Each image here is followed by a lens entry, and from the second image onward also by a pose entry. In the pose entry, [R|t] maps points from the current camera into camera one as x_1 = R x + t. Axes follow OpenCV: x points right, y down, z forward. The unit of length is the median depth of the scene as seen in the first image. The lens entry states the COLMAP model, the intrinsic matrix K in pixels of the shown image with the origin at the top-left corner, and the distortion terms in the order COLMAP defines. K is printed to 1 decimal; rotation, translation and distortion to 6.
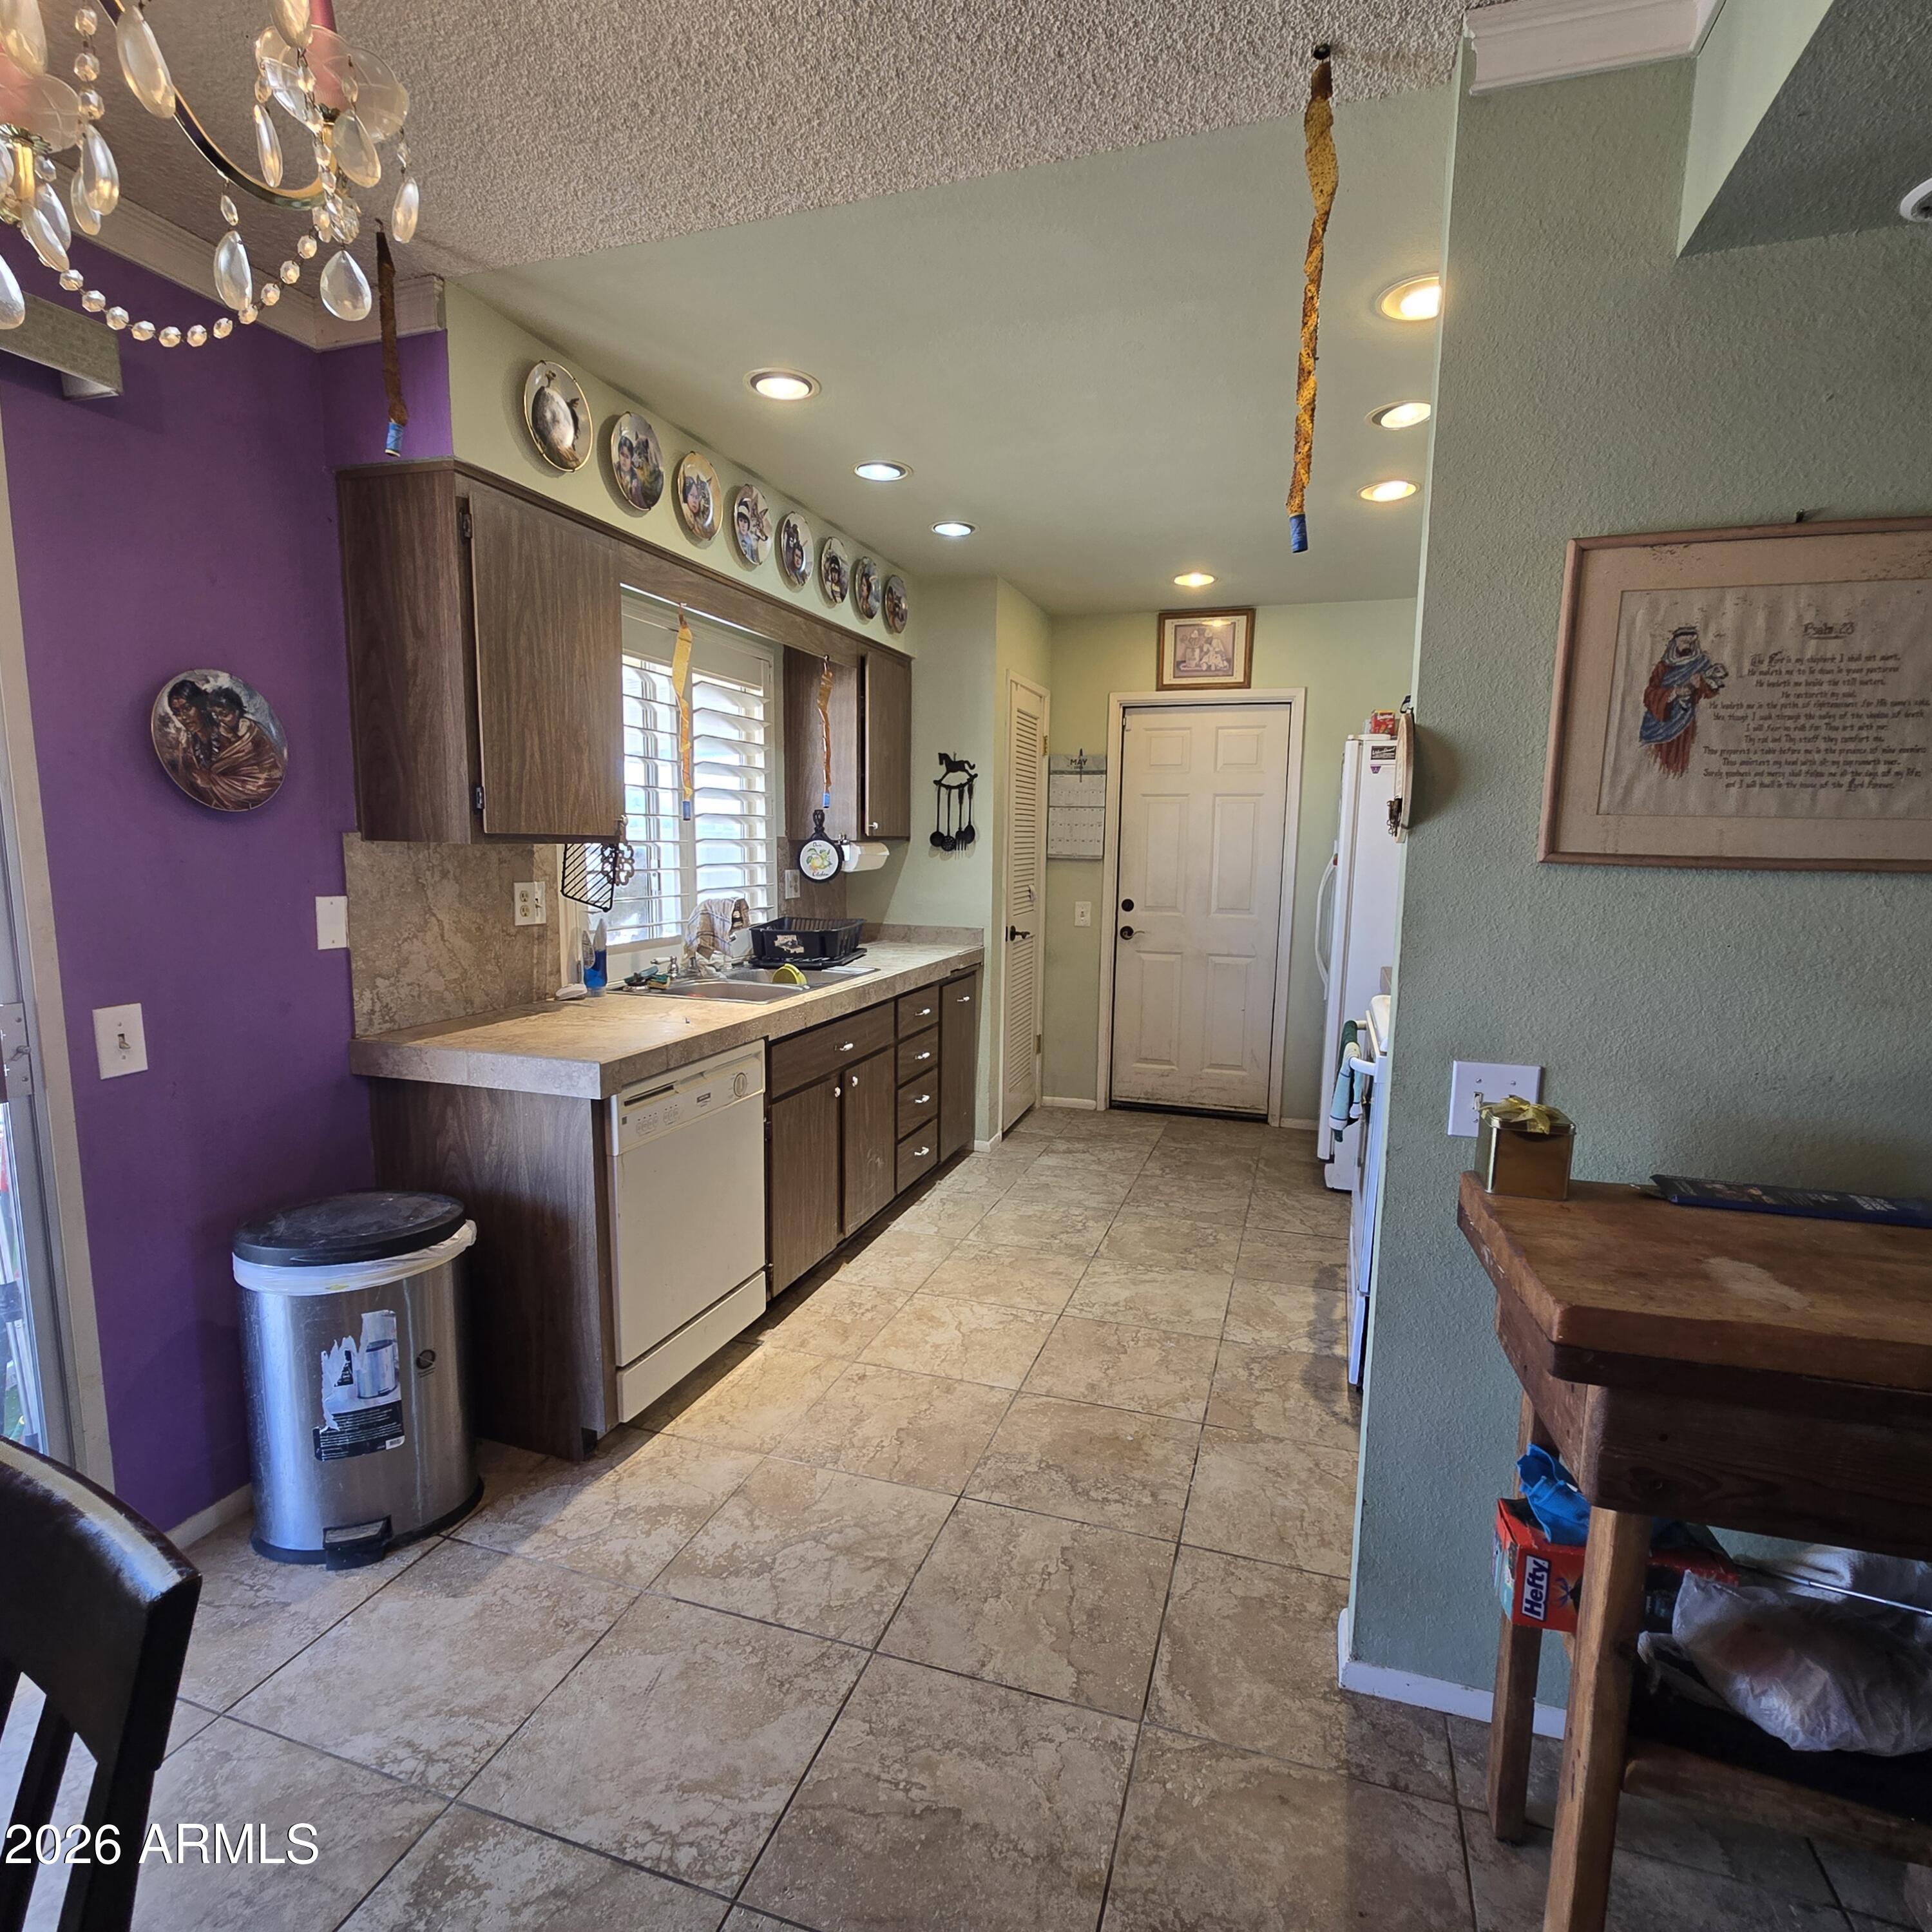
lens RADIAL K [[1049.3, 0, 977.9], [0, 1049.3, 993.7], [0, 0, 1]] dist [-0.006207, 0.001074]
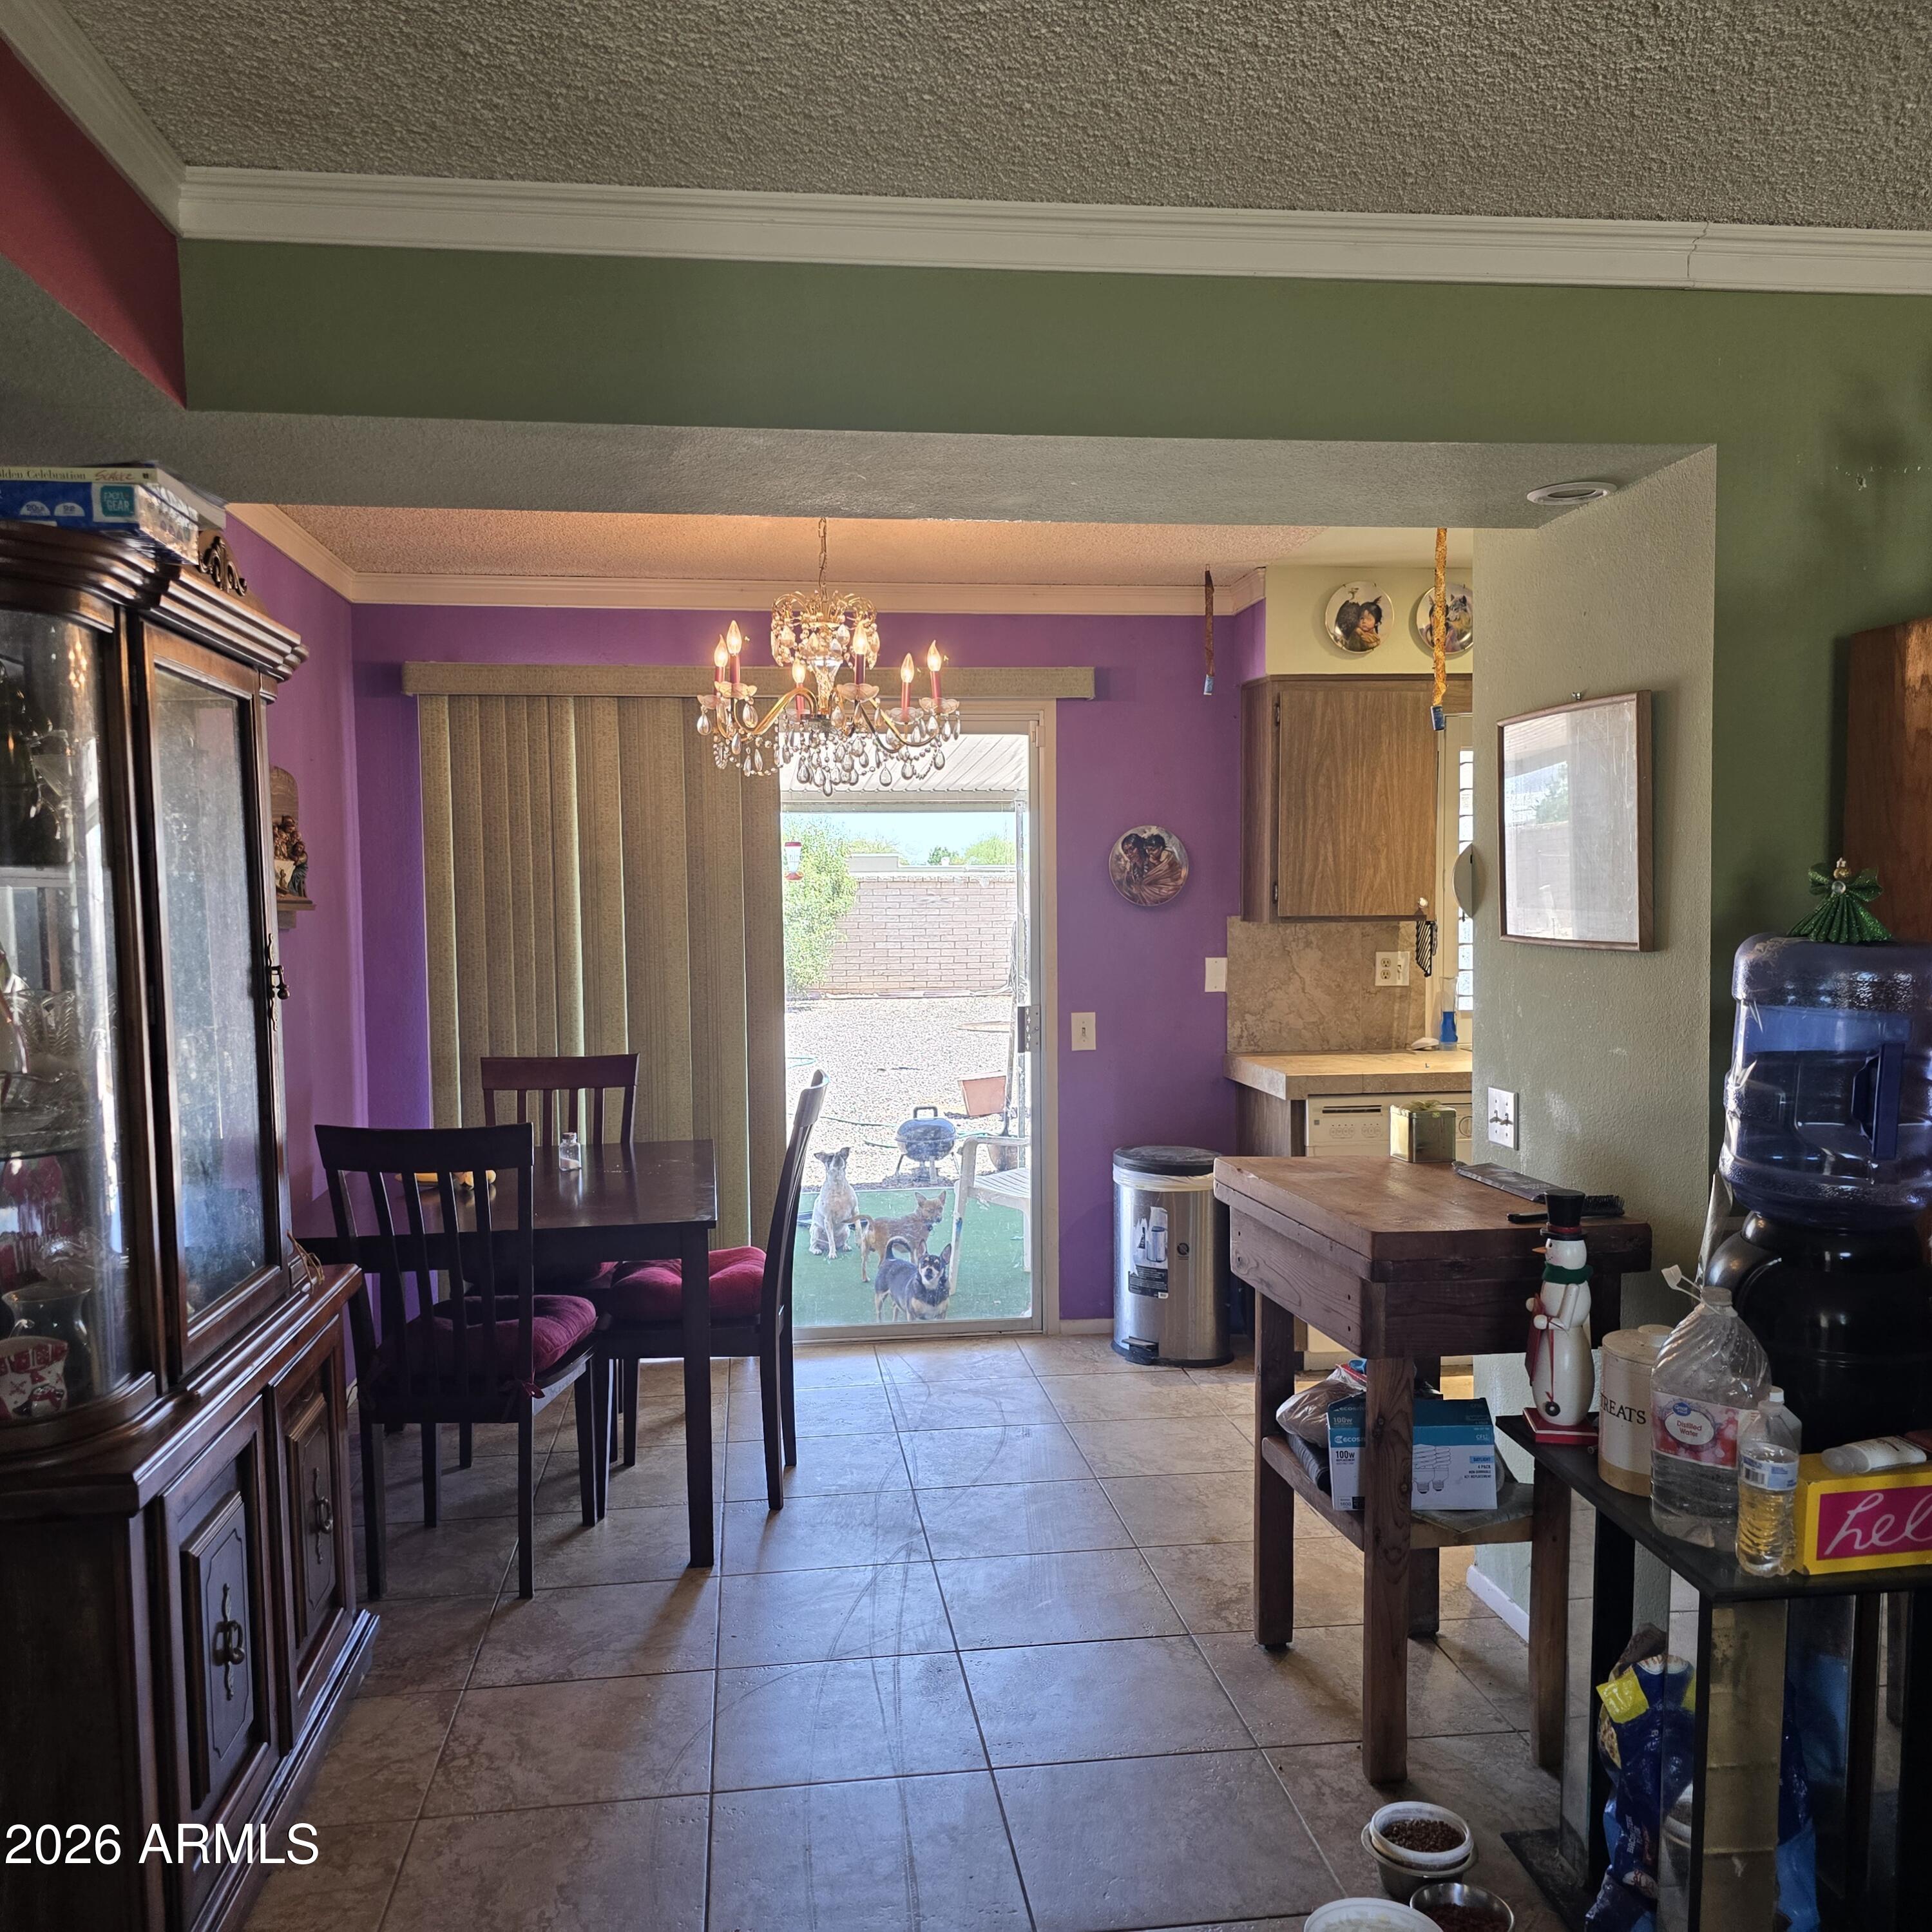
lens RADIAL K [[1695.6, 0, 966.4], [0, 1695.6, 966.1], [0, 0, 1]] dist [0.030519, -0.065132]
pose [[0.428105, 0.018791, -0.903534, 1.279574], [-0.113650, 0.992966, -0.033198, 0.038112], [0.896554, 0.116898, 0.427229, -0.339467]]
